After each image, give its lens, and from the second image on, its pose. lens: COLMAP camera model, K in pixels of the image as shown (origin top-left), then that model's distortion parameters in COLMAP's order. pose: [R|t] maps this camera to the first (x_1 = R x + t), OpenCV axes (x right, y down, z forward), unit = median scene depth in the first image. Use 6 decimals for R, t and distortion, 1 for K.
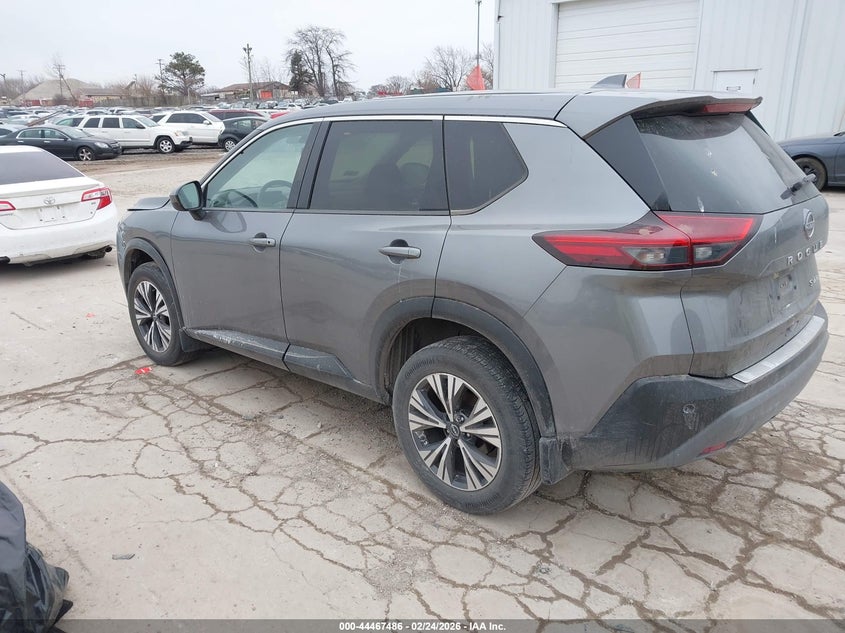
lens RADIAL K [[672.6, 0, 422.5], [0, 672.6, 316.5], [0, 0, 1]] dist [0.007406, 0.005471]
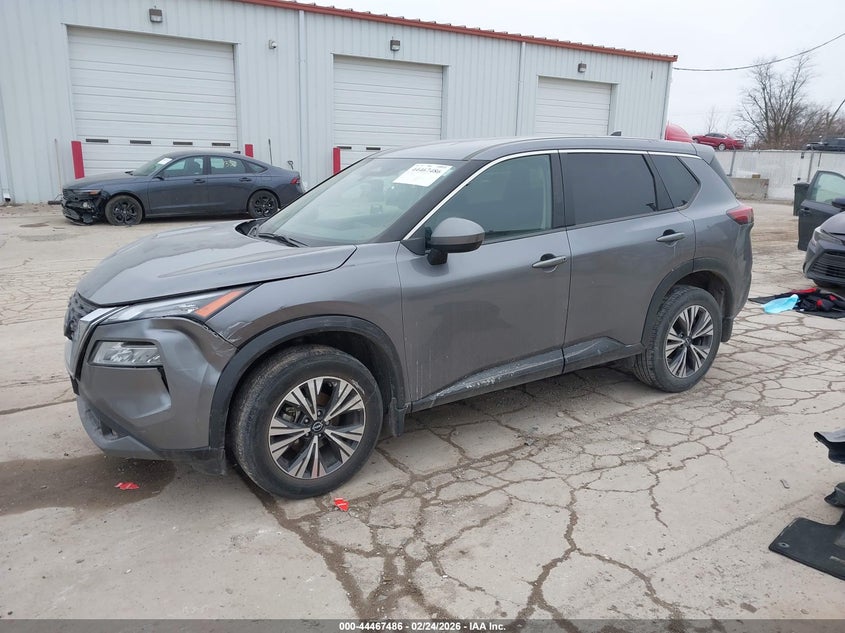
lens RADIAL K [[646.7, 0, 422.5], [0, 646.7, 316.5], [0, 0, 1]] dist [-0.000650, -0.004768]
pose [[0.242979, -0.206908, 0.947708, -1.281841], [0.259141, 0.955324, 0.142131, -0.225304], [-0.934777, 0.211055, 0.285742, 0.918963]]
